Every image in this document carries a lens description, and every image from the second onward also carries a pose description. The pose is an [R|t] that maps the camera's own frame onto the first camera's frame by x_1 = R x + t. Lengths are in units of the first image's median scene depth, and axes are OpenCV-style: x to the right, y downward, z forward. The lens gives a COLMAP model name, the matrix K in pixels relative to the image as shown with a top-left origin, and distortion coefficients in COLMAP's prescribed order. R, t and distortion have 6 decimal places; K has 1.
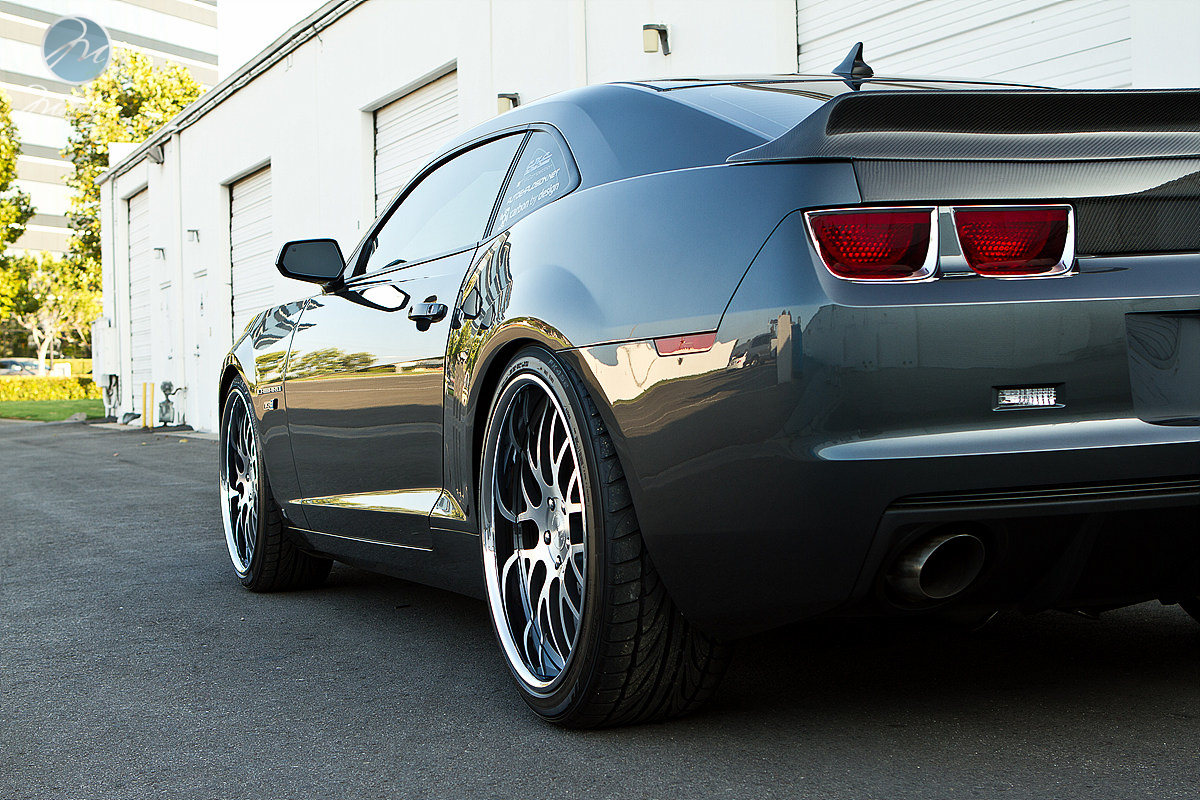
lens RADIAL K [[2064.8, 0, 600.0], [0, 2064.8, 400.0], [0, 0, 1]] dist [-0.053931, -0.086821]
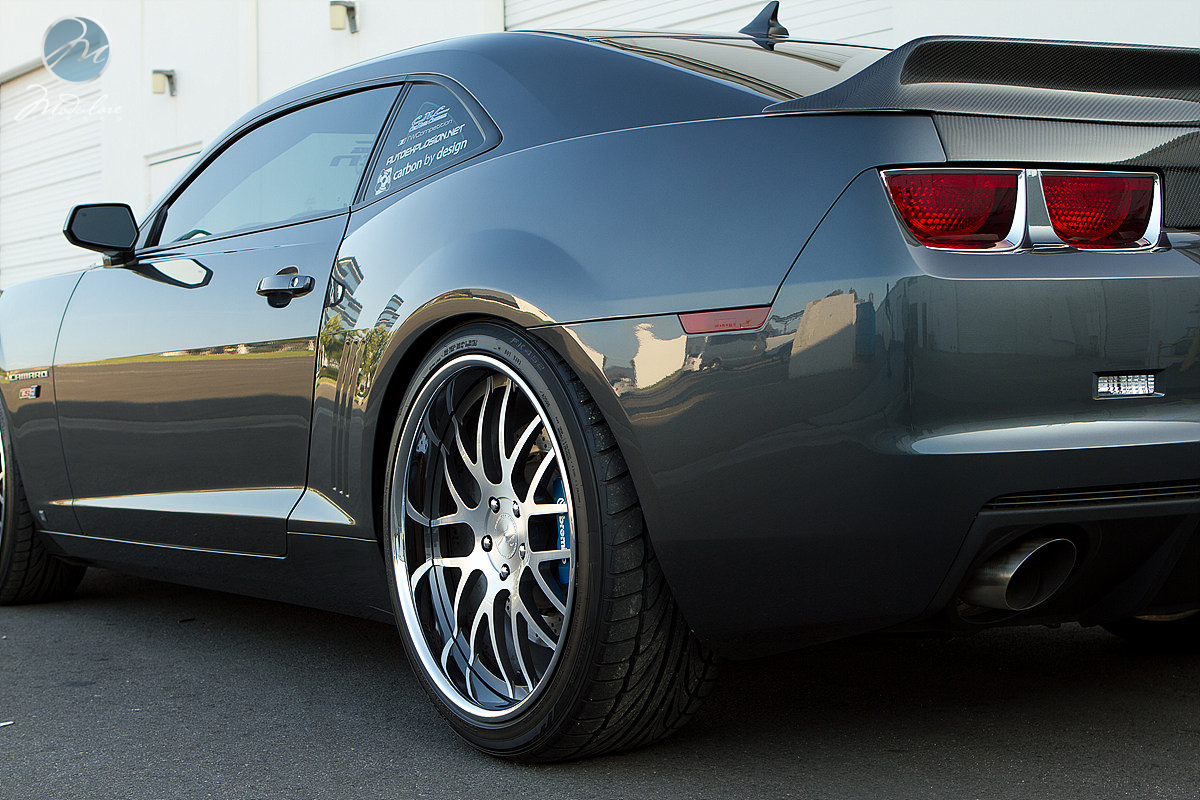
lens RADIAL K [[2064.8, 0, 600.0], [0, 2064.8, 400.0], [0, 0, 1]] dist [-0.053931, -0.086821]
pose [[0.977020, 0.010492, 0.212887, -0.176020], [-0.010226, 0.999945, -0.002354, 0.008254], [-0.212900, 0.000123, 0.977074, 0.149847]]
